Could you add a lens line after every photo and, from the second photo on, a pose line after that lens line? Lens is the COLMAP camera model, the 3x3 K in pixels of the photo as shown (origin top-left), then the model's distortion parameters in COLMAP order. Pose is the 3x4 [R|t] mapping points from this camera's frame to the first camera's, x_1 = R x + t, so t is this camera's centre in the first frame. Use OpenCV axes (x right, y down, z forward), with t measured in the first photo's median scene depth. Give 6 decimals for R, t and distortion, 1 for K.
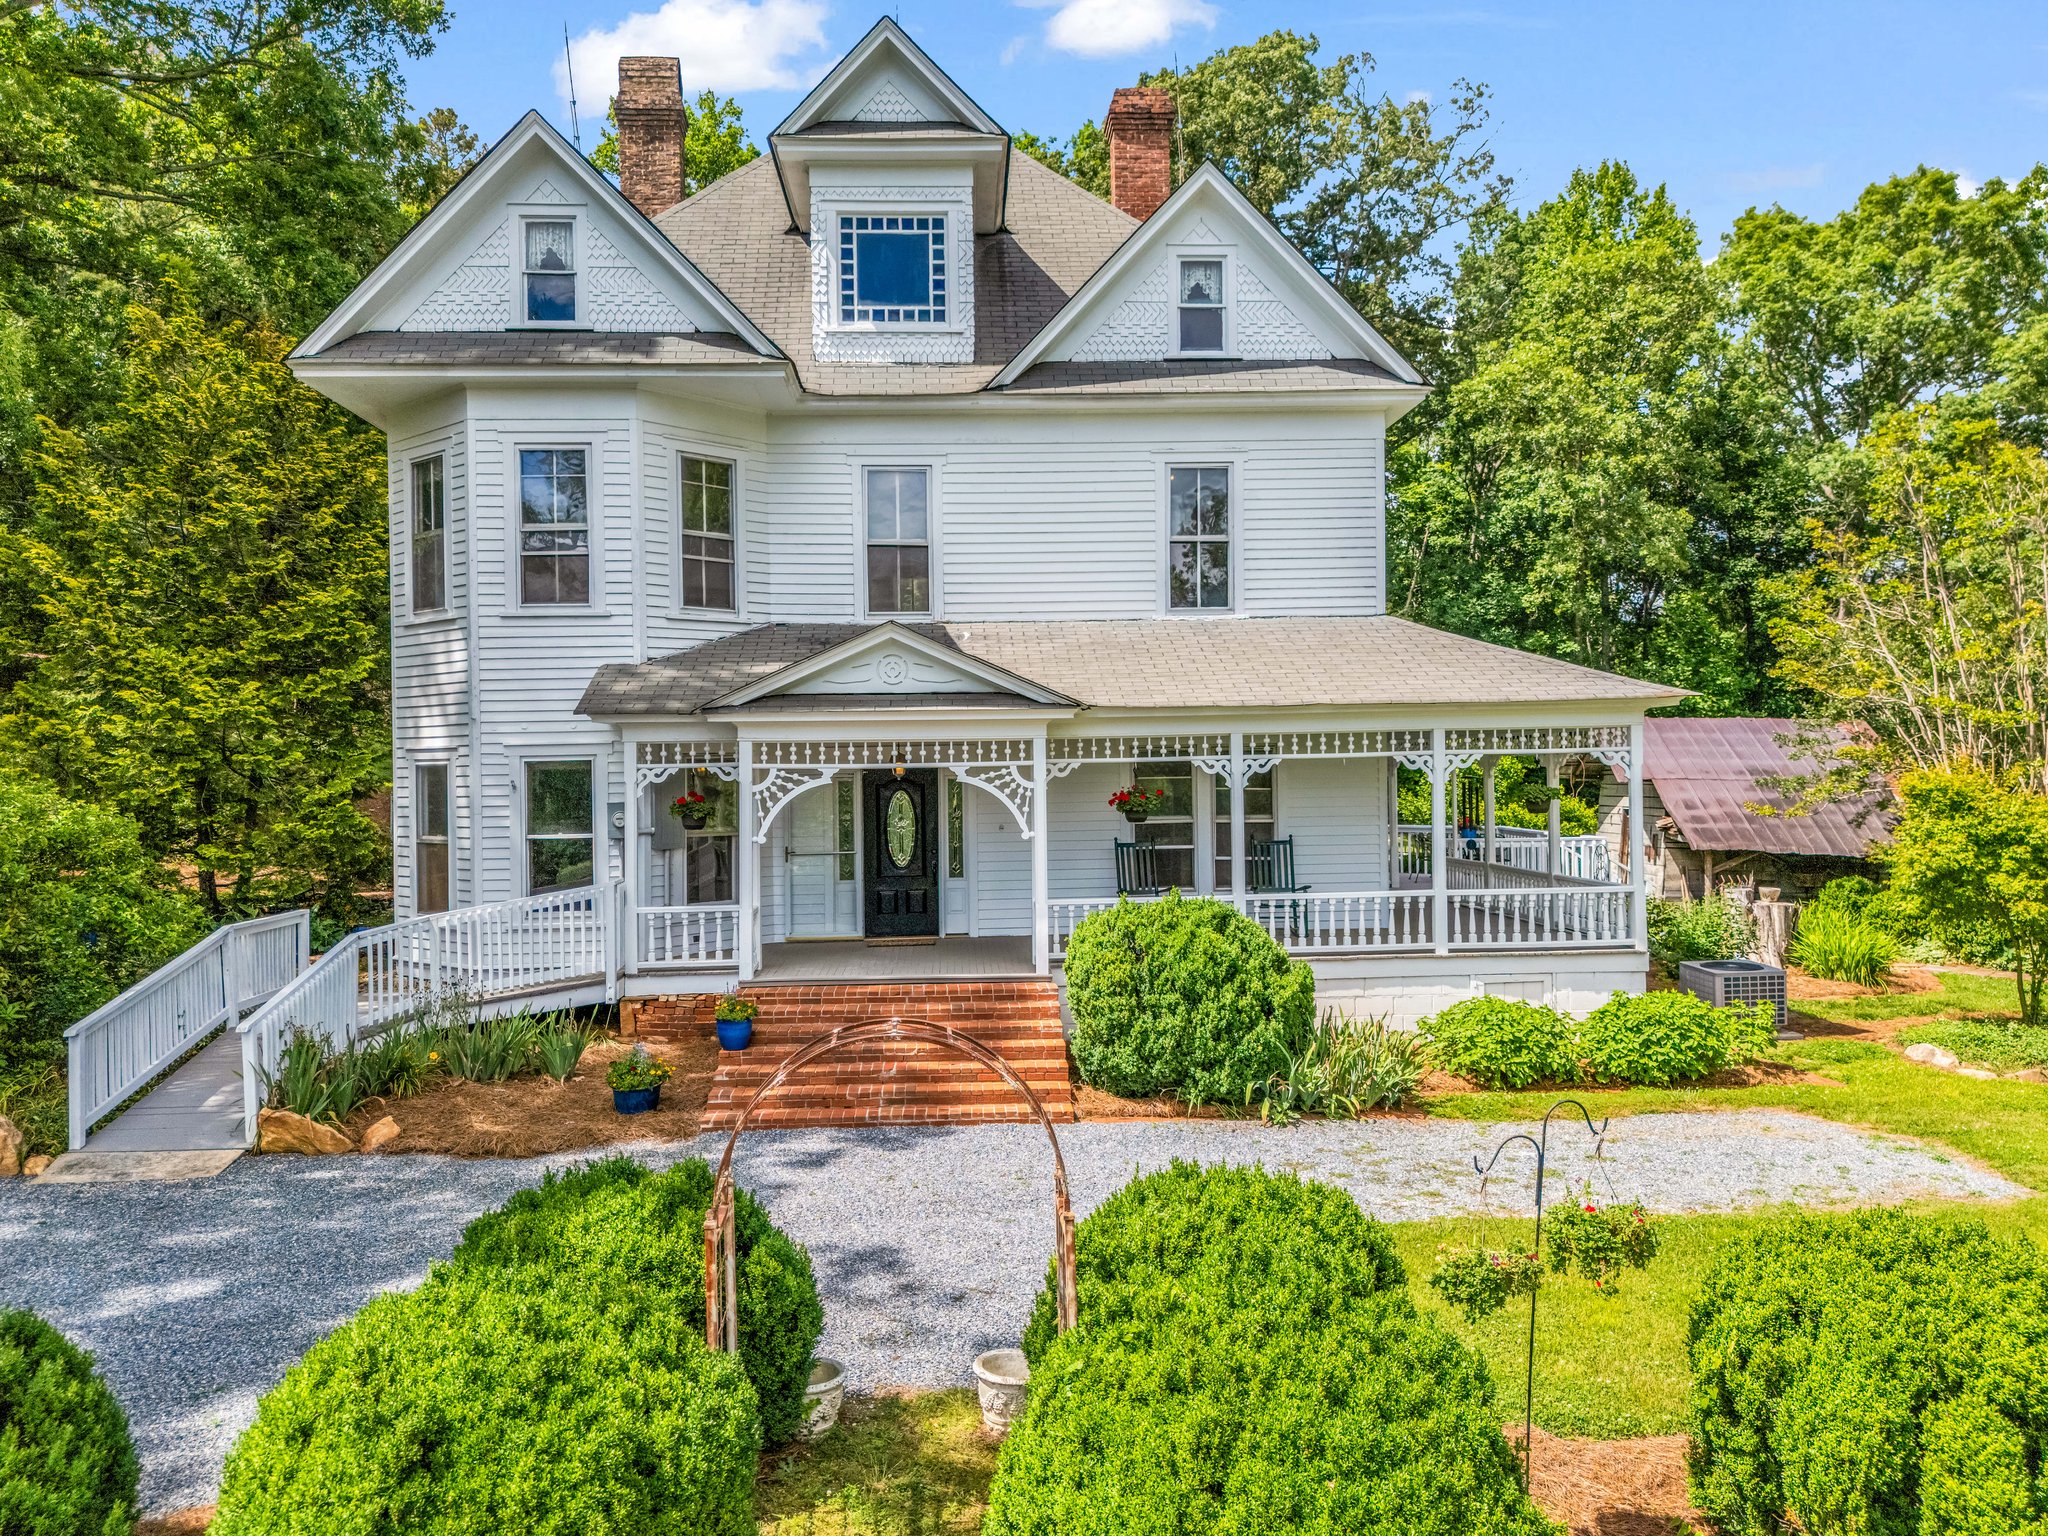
lens RADIAL K [[1529.7, 0, 1020.2], [0, 1529.7, 768.4], [0, 0, 1]] dist [0.077171, -0.049692]
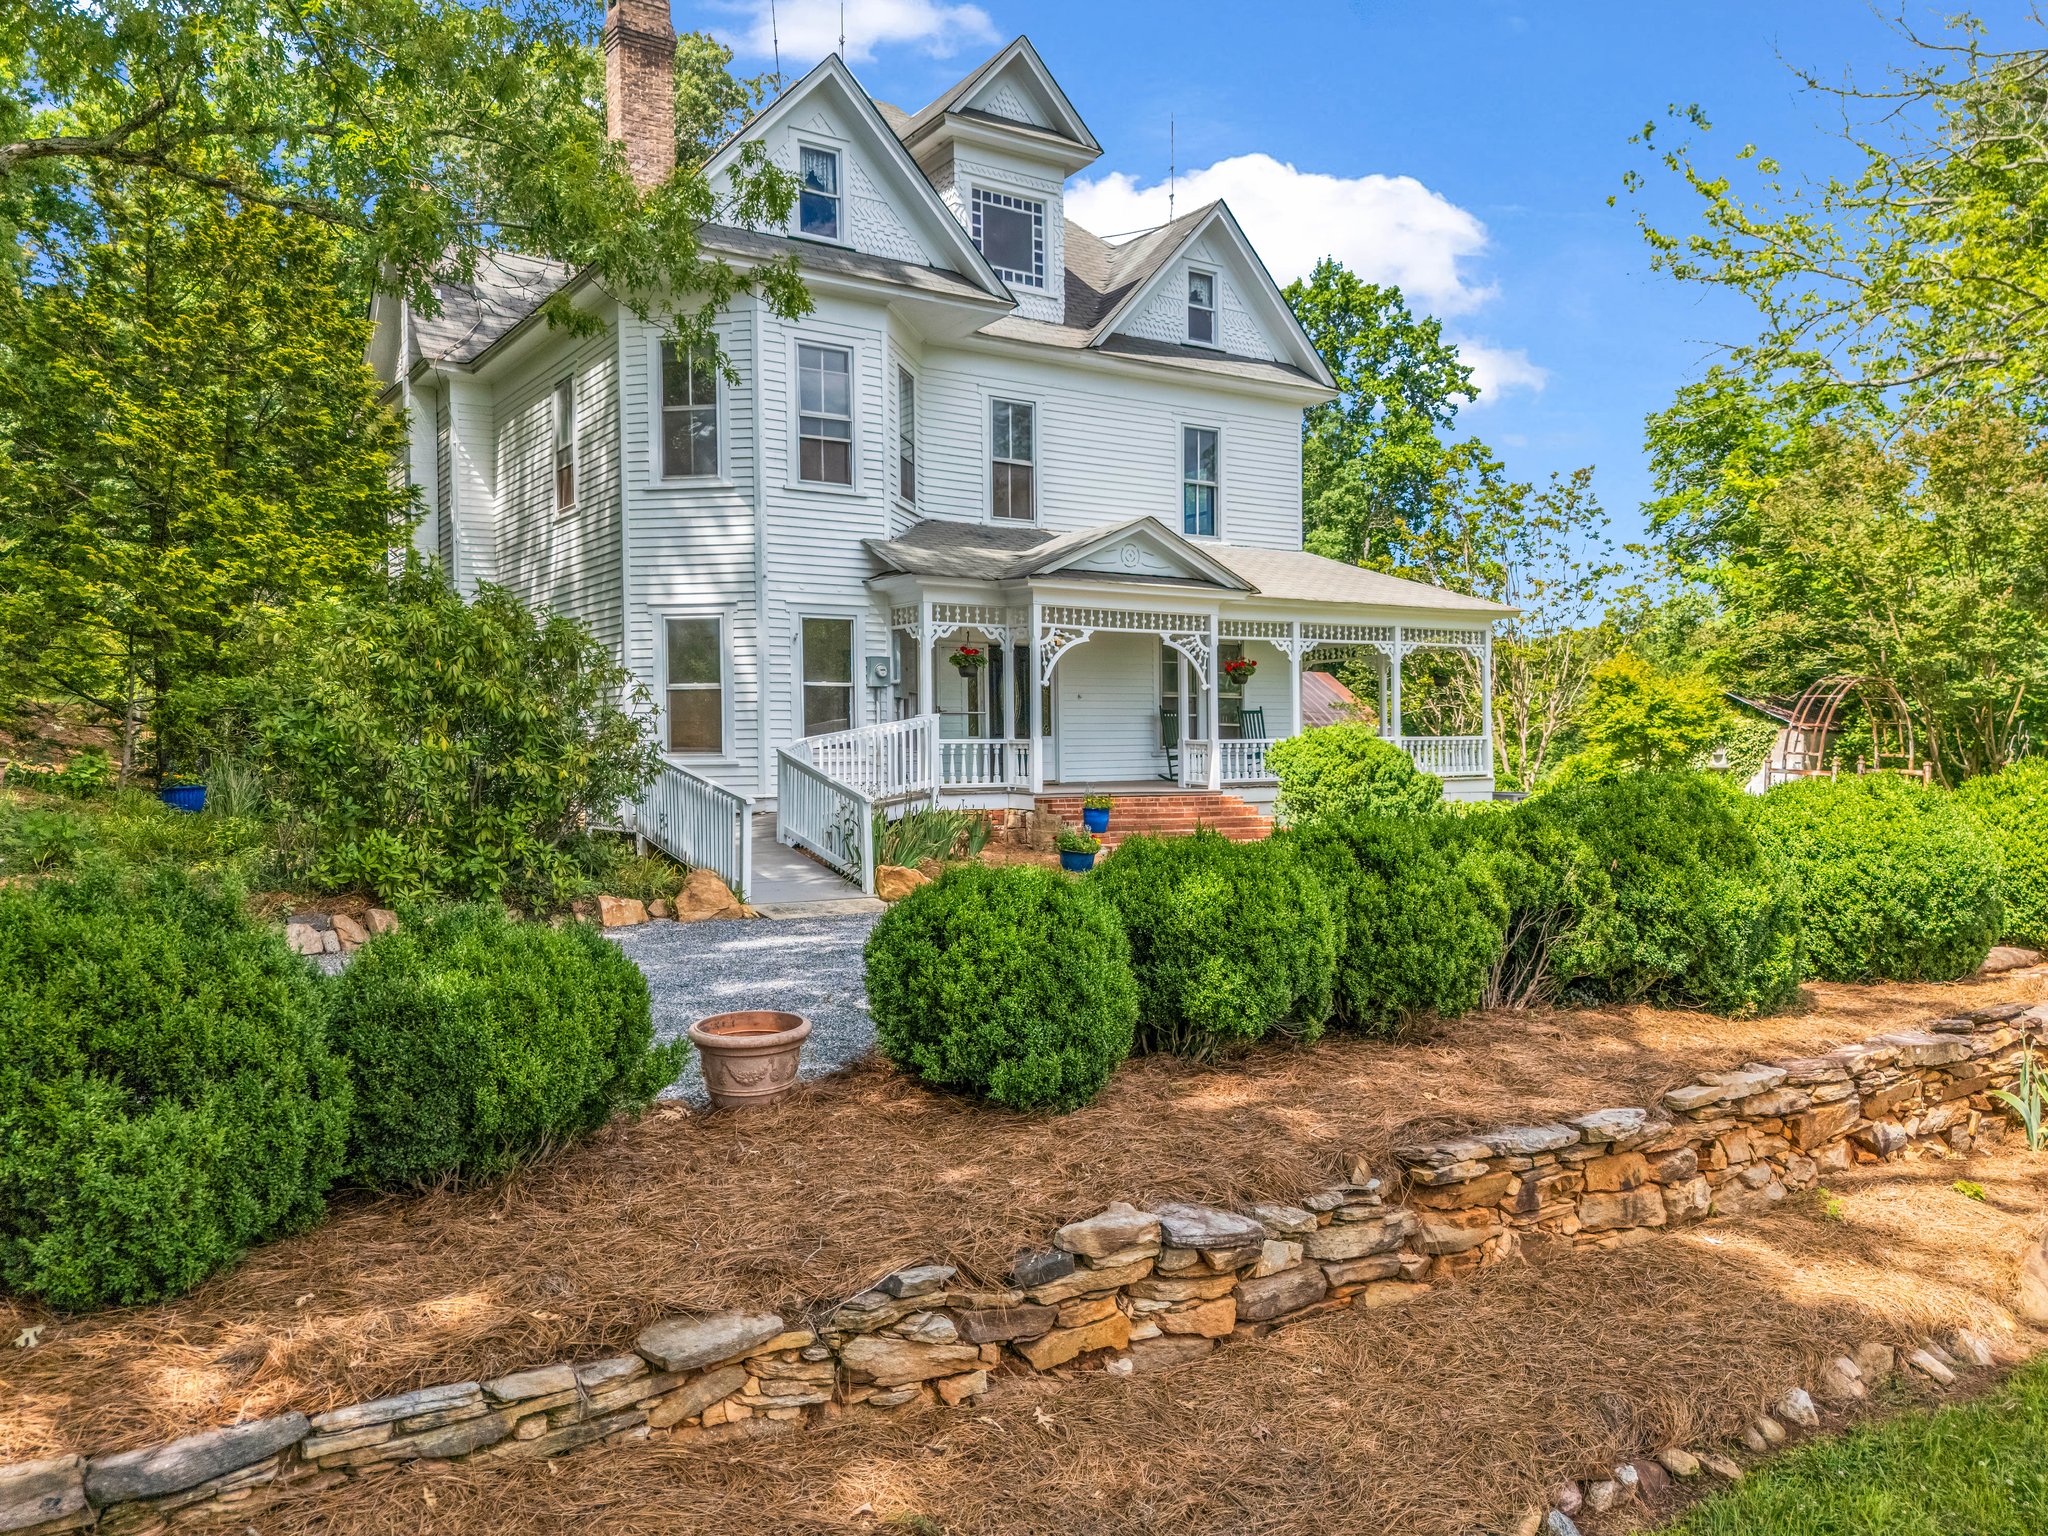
lens RADIAL K [[1529.7, 0, 1028.5], [0, 1529.7, 764.5], [0, 0, 1]] dist [0.077171, -0.049692]
pose [[0.855123, 0.002793, 0.518418, -0.728642], [-0.001578, 0.999995, -0.002784, 0.102320], [-0.518423, 0.001562, 0.855123, -0.061571]]
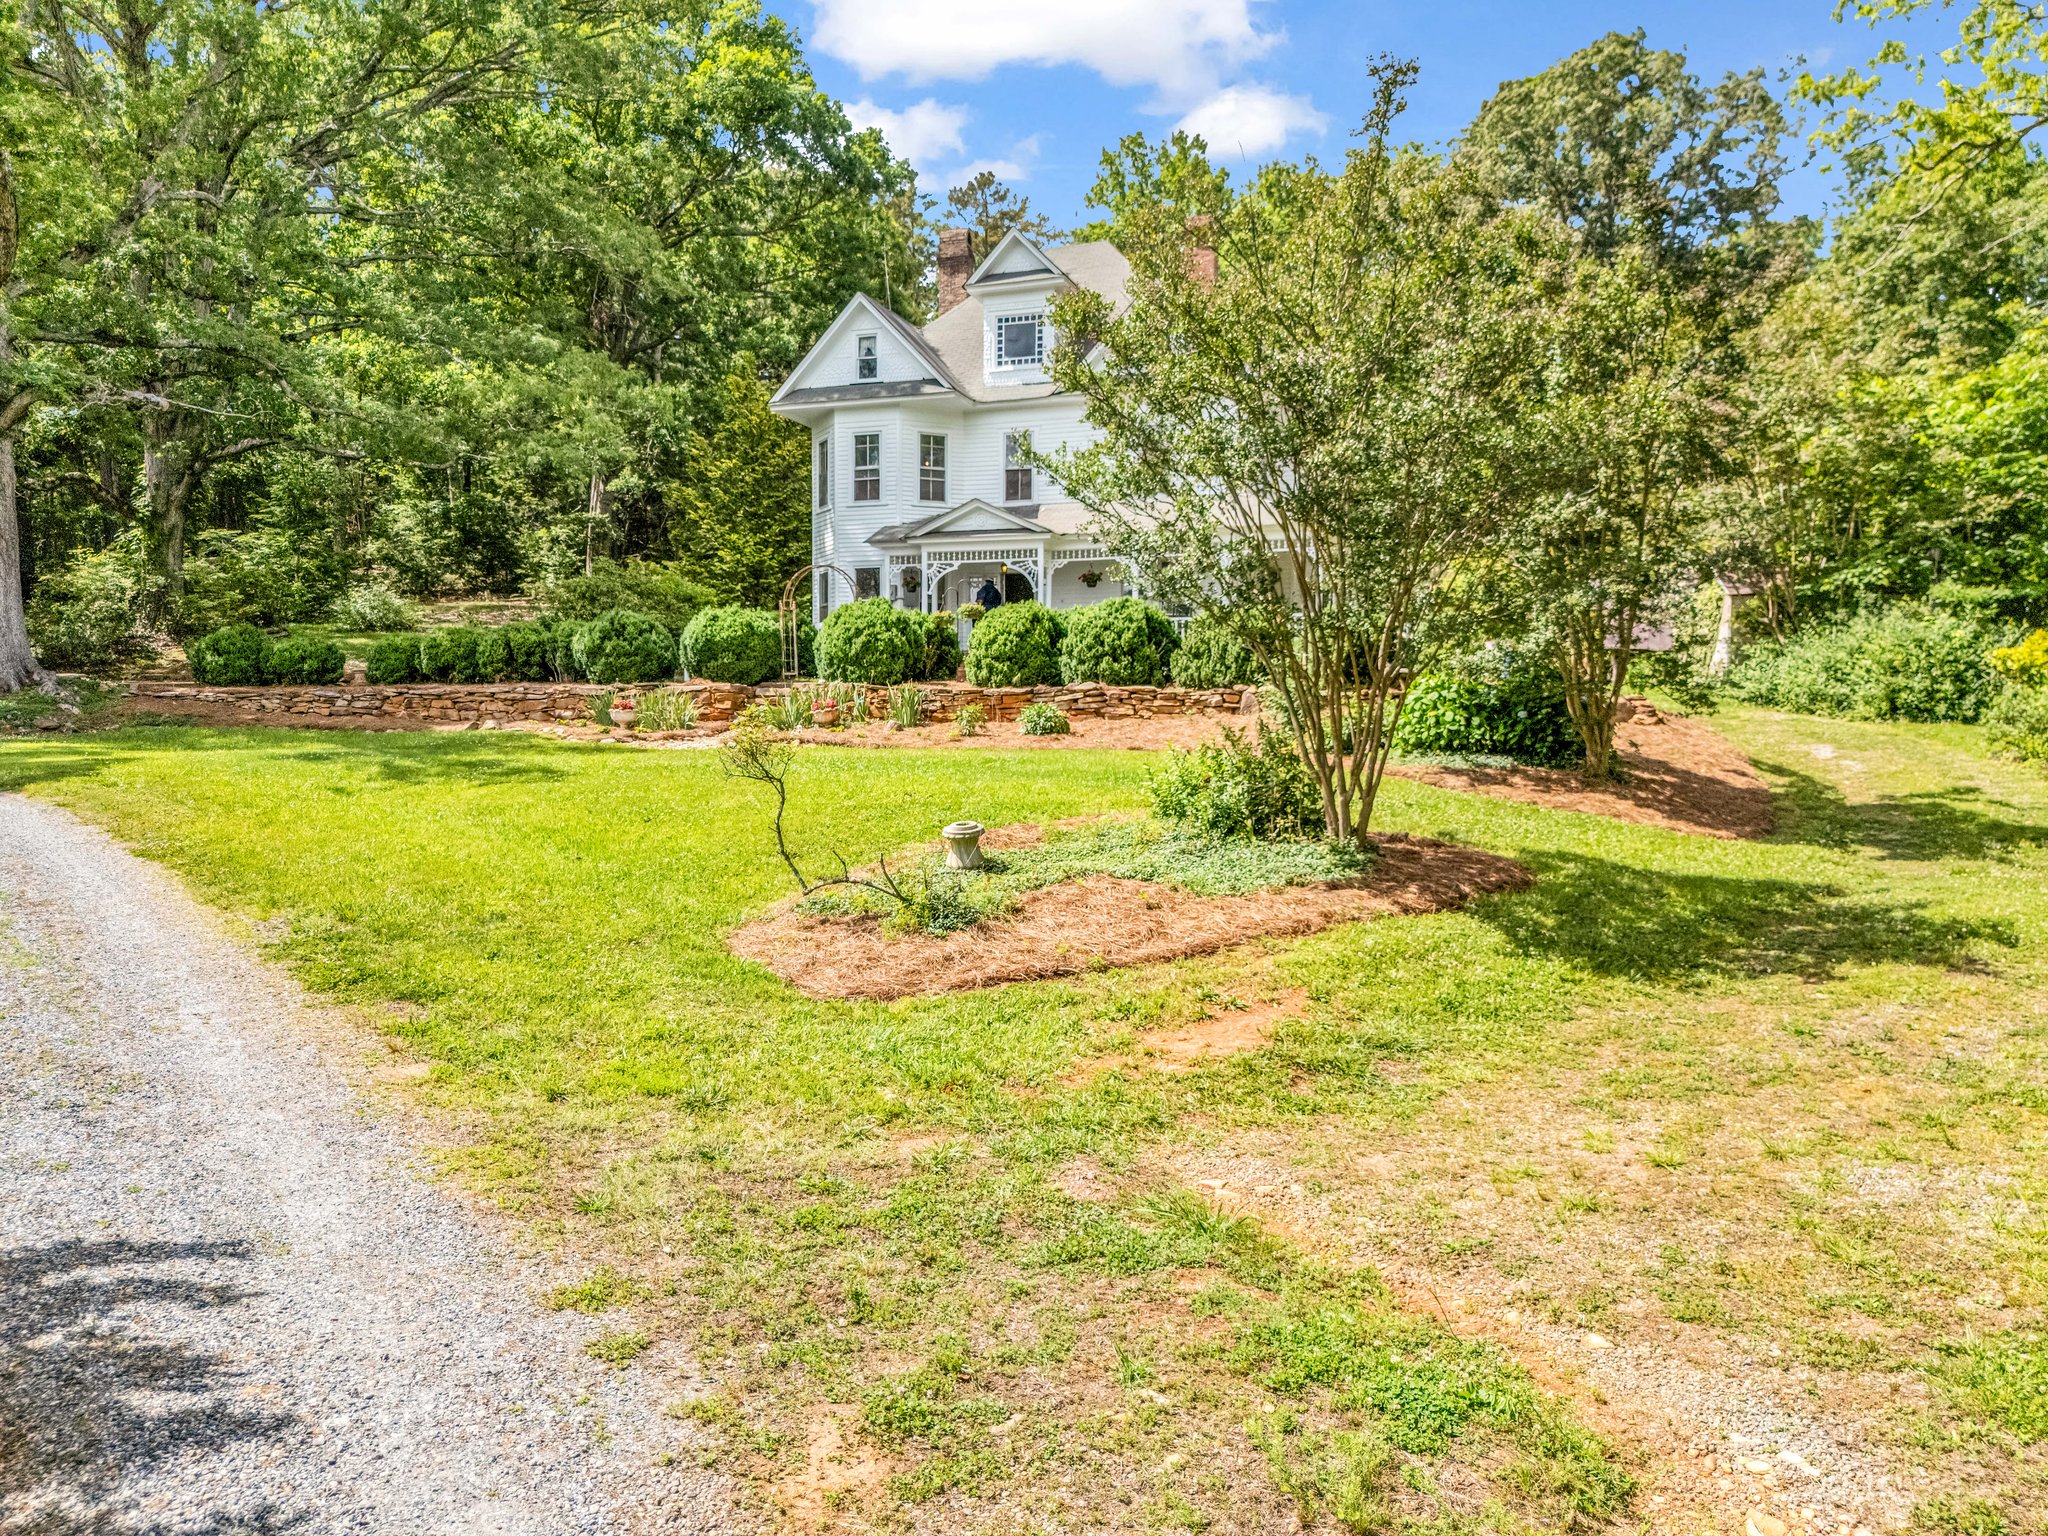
lens RADIAL K [[1529.7, 0, 1029.2], [0, 1529.7, 763.9], [0, 0, 1]] dist [0.077171, -0.049692]
pose [[0.931472, 0.023624, -0.363046, 0.748368], [-0.016474, 0.999605, 0.022779, 0.225618], [0.363441, -0.015238, 0.931493, -1.039942]]
